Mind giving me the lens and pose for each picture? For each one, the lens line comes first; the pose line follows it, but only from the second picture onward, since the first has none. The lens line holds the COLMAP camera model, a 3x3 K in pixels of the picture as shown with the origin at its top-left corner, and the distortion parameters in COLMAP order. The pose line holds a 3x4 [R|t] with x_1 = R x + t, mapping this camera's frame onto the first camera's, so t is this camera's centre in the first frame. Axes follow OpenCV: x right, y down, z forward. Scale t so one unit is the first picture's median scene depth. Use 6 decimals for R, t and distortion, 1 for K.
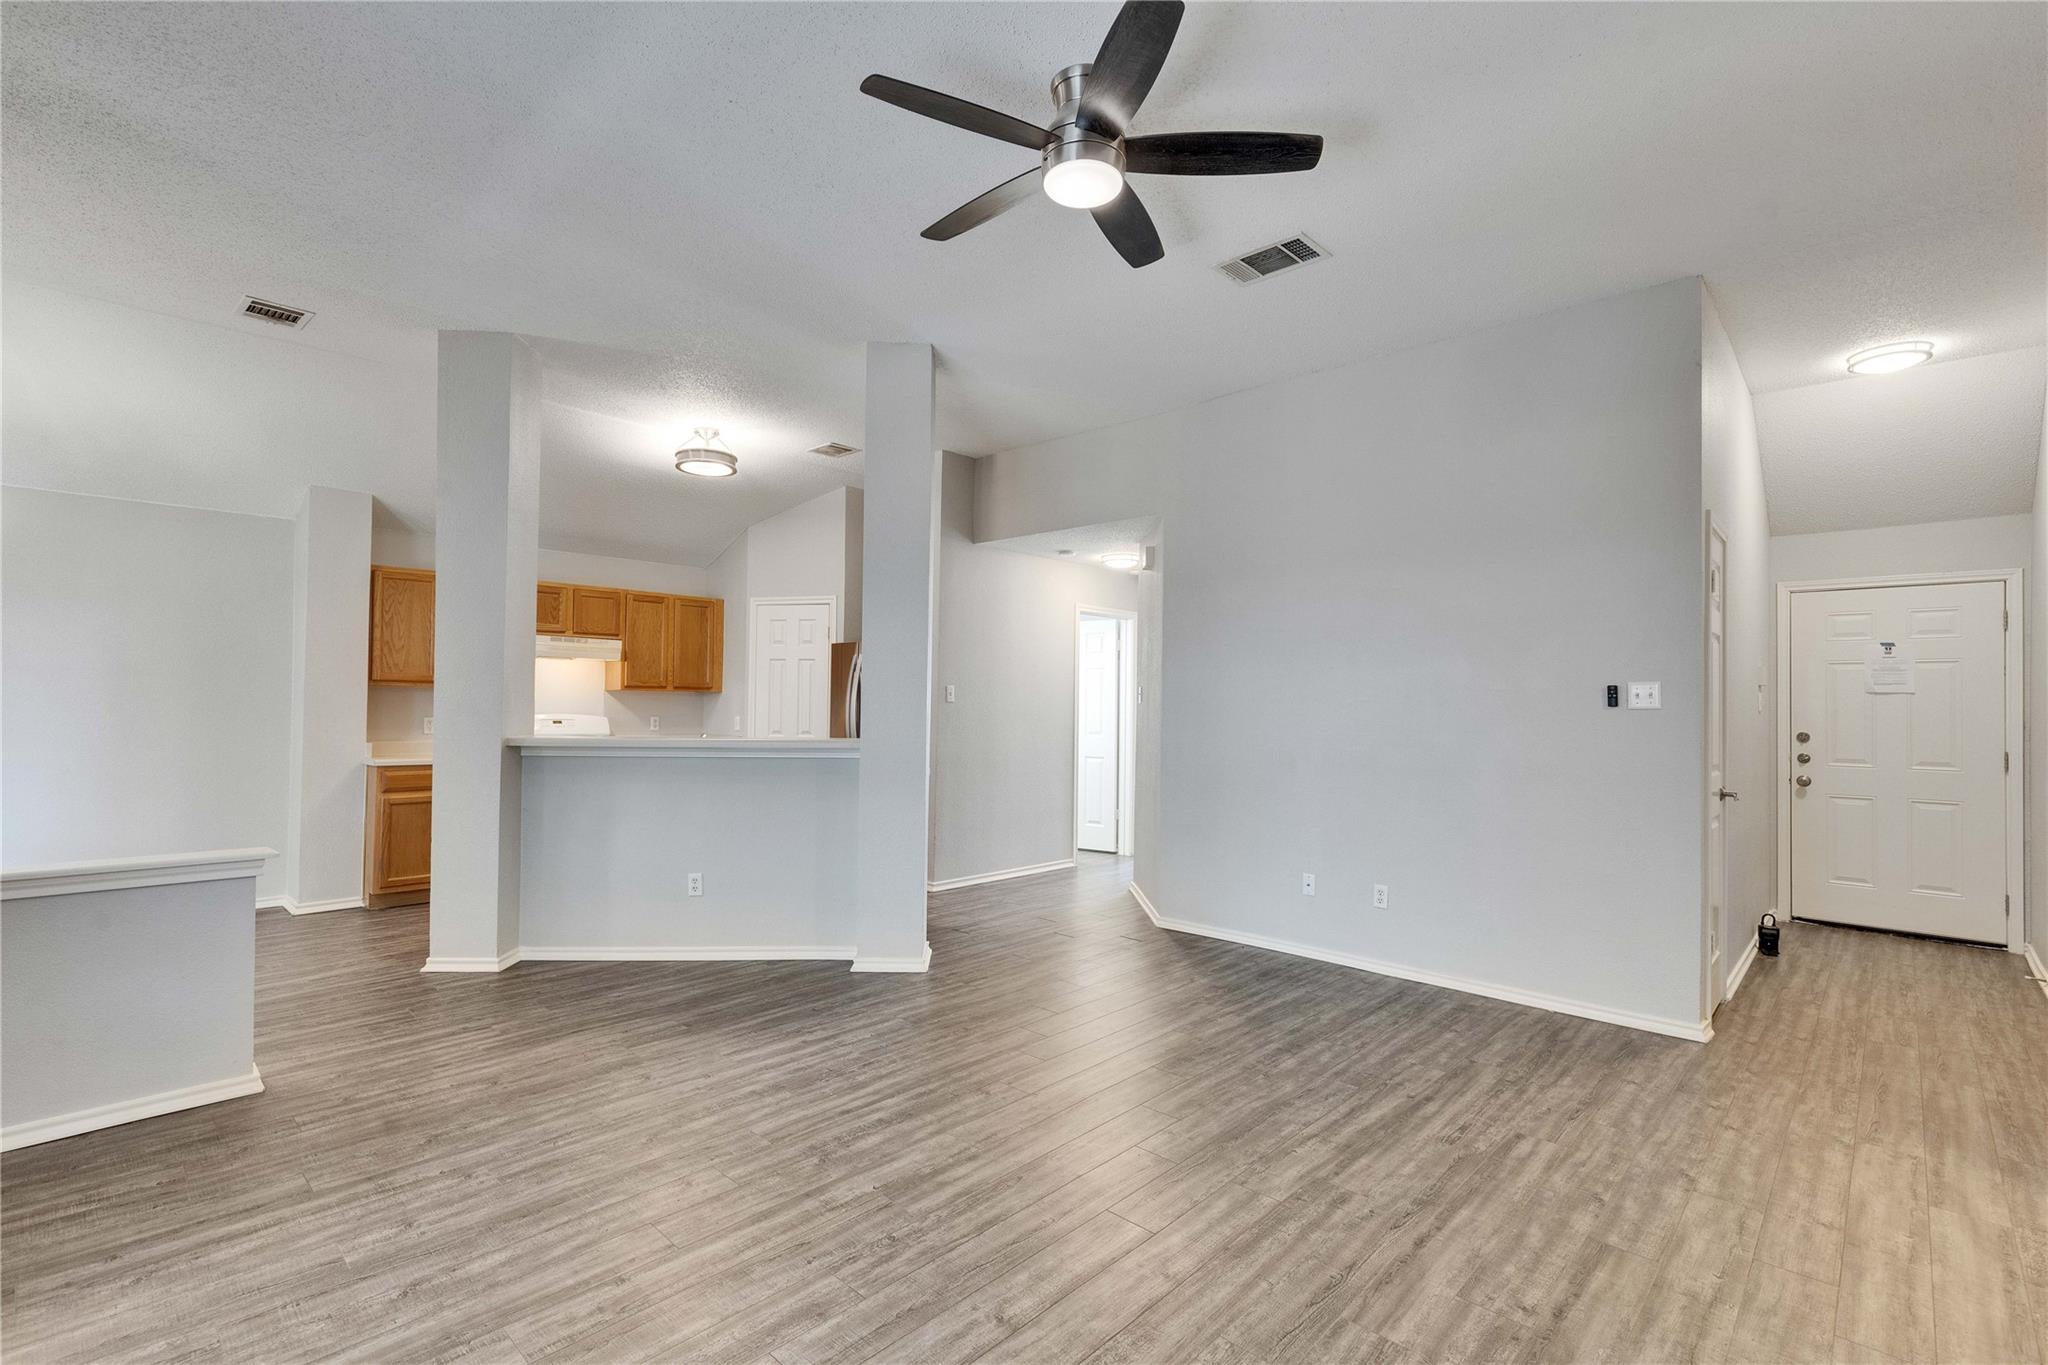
lens RADIAL K [[922.5, 0, 1018.4], [0, 922.5, 686.8], [0, 0, 1]] dist [0.009570, -0.001466]
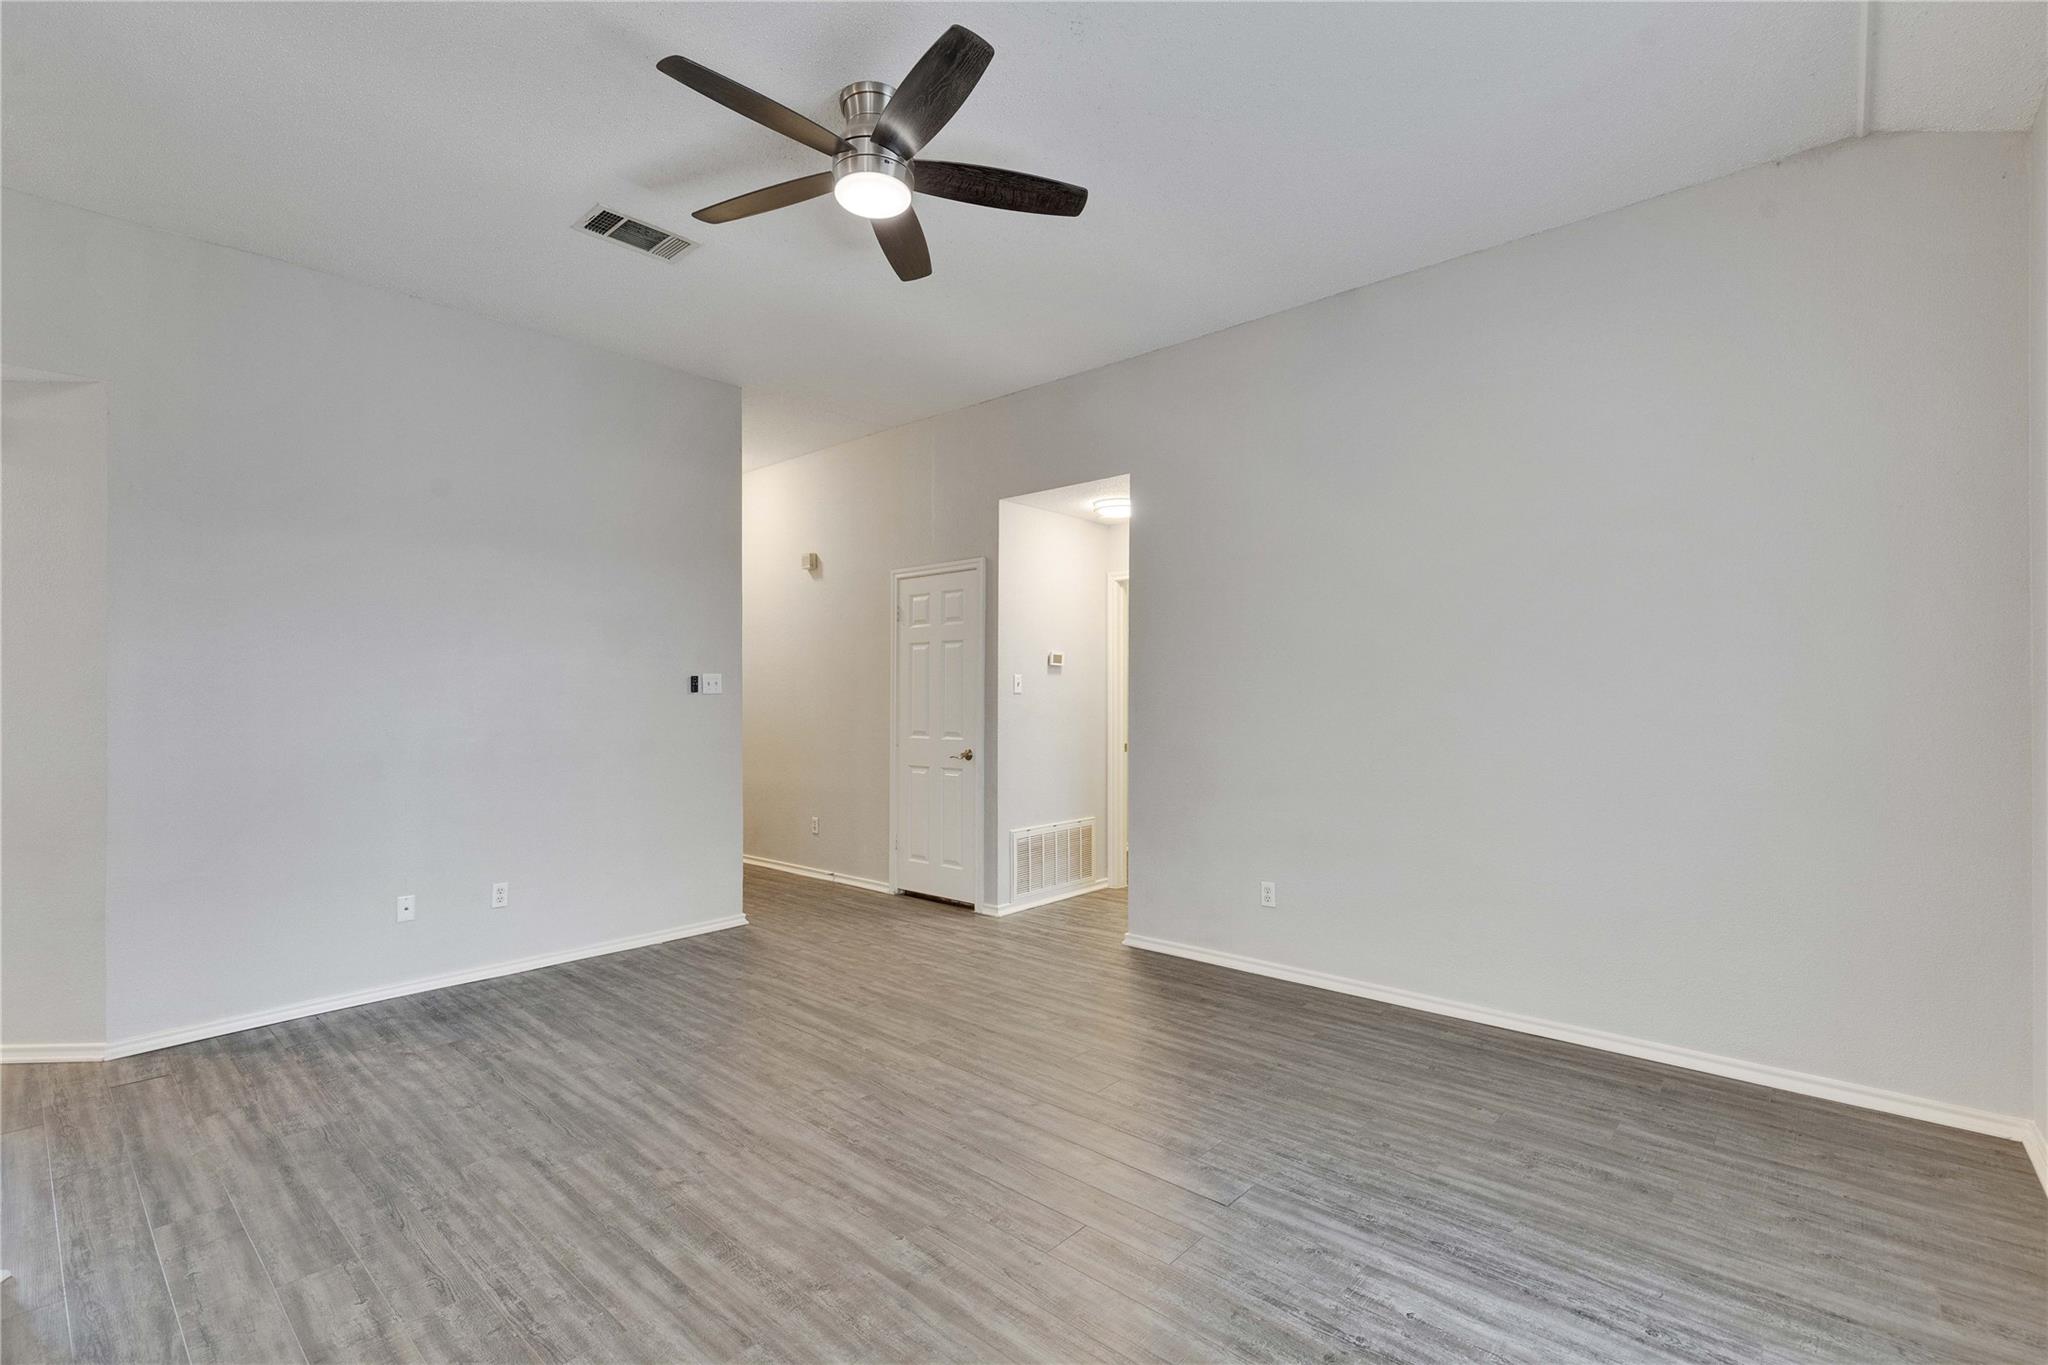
lens RADIAL K [[922.5, 0, 1018.4], [0, 922.5, 686.8], [0, 0, 1]] dist [0.009570, -0.001466]
pose [[-0.023768, -0.003177, 0.999712, -0.679395], [-0.015251, 0.999880, 0.002815, 0.003324], [-0.999601, -0.015180, -0.023813, 0.592684]]
